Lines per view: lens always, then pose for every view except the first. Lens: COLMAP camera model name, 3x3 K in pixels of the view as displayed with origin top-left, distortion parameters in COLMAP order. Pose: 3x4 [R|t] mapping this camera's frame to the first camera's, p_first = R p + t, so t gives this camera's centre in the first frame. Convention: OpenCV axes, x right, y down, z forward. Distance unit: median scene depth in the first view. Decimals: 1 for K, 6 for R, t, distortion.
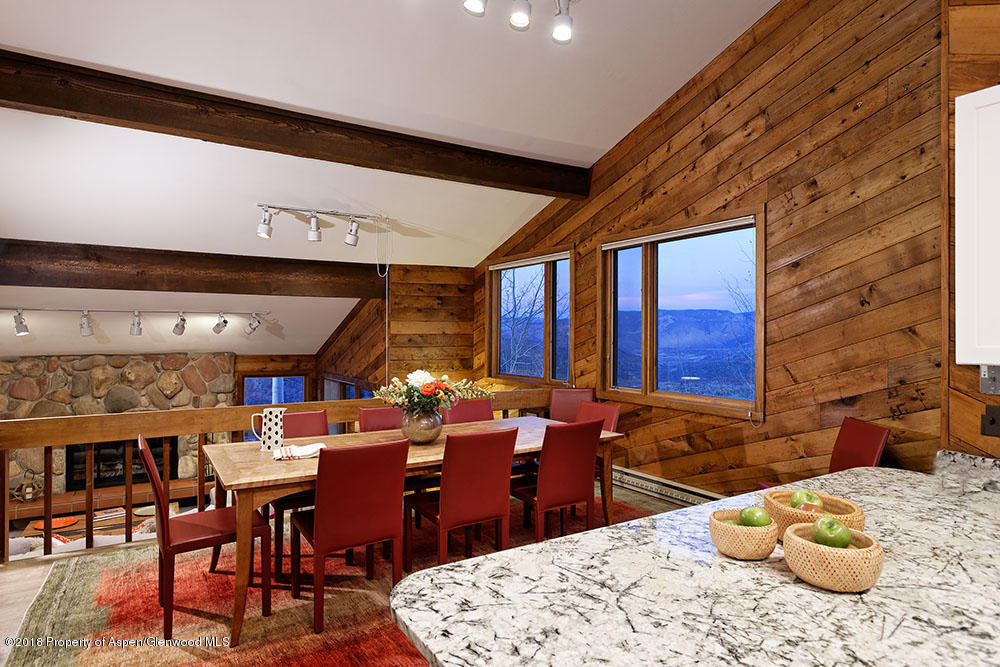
lens RADIAL K [[583.1, 0, 498.2], [0, 583.1, 333.3], [0, 0, 1]] dist [-0.001948, 0.000308]
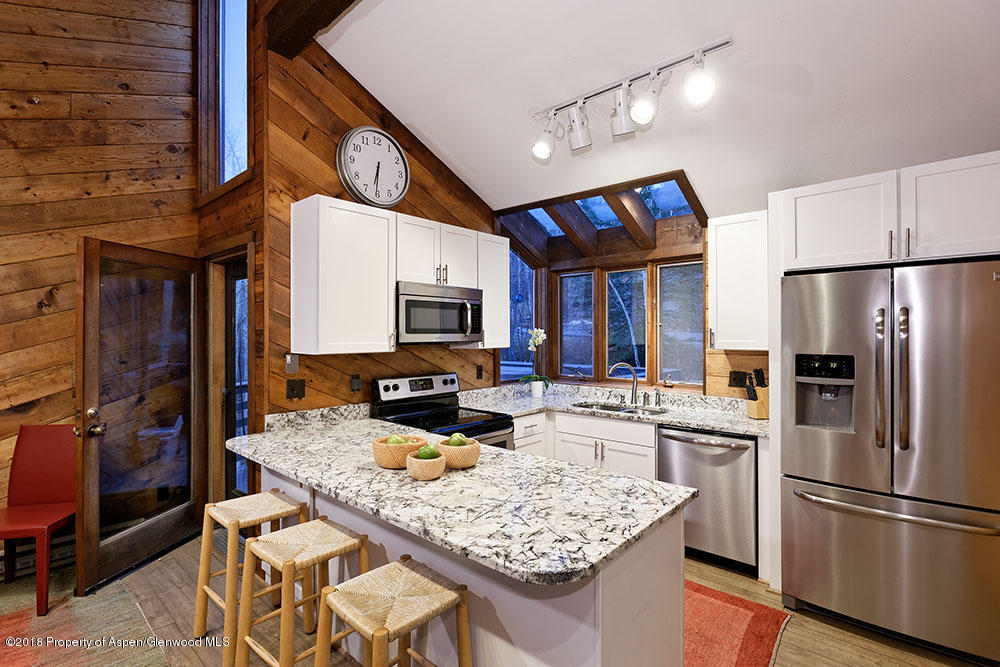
lens RADIAL K [[473.7, 0, 499.3], [0, 473.7, 333.9], [0, 0, 1]] dist [-0.006061, -0.000685]
pose [[-0.295941, 0.001133, 0.955206, -0.950362], [-0.001186, 0.999998, -0.001553, -0.008247], [-0.955206, -0.001593, -0.295939, 1.313742]]
